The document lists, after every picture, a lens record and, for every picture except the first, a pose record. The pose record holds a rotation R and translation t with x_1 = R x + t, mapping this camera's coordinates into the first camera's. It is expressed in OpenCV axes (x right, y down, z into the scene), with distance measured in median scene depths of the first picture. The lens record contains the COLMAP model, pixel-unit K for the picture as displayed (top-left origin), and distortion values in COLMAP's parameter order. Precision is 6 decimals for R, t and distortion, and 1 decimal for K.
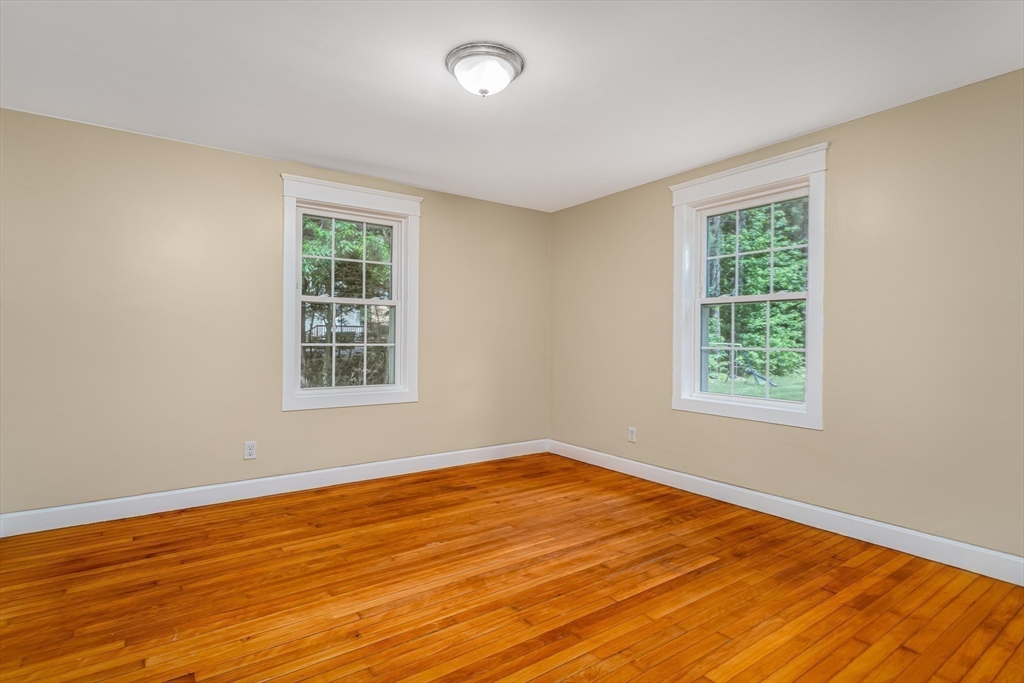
lens RADIAL K [[497.8, 0, 500.9], [0, 497.8, 340.1], [0, 0, 1]] dist [0.001355, 0.000668]
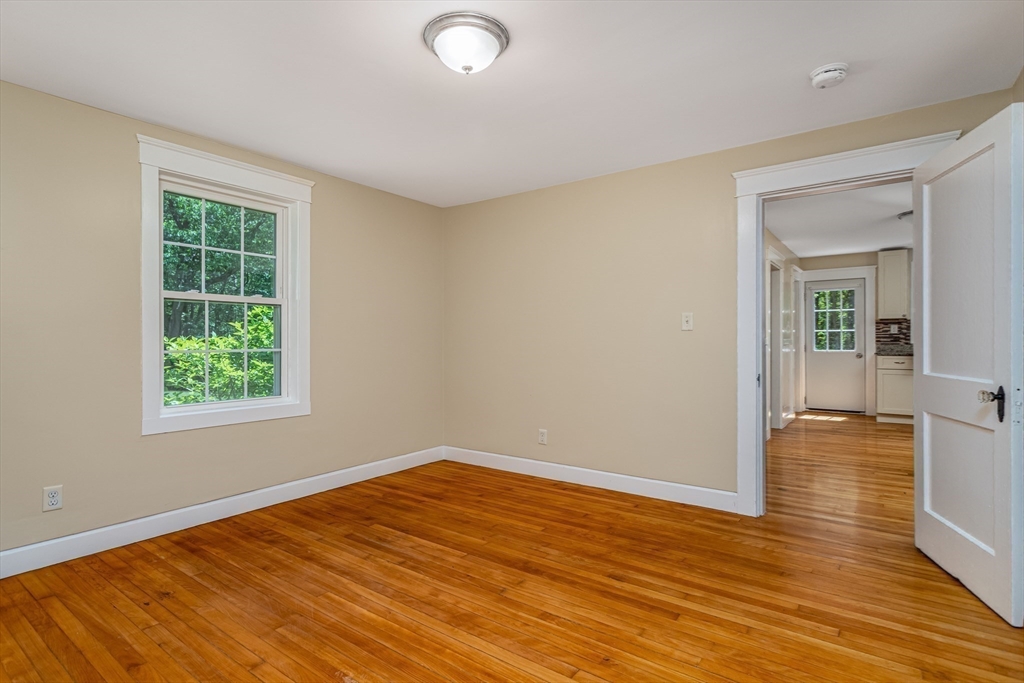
lens RADIAL K [[497.8, 0, 500.9], [0, 497.8, 340.1], [0, 0, 1]] dist [0.001355, 0.000668]
pose [[-0.277833, -0.002941, 0.960625, -0.777354], [0.005325, 0.999975, 0.004602, -0.016608], [-0.960615, 0.006394, -0.277810, 0.987642]]
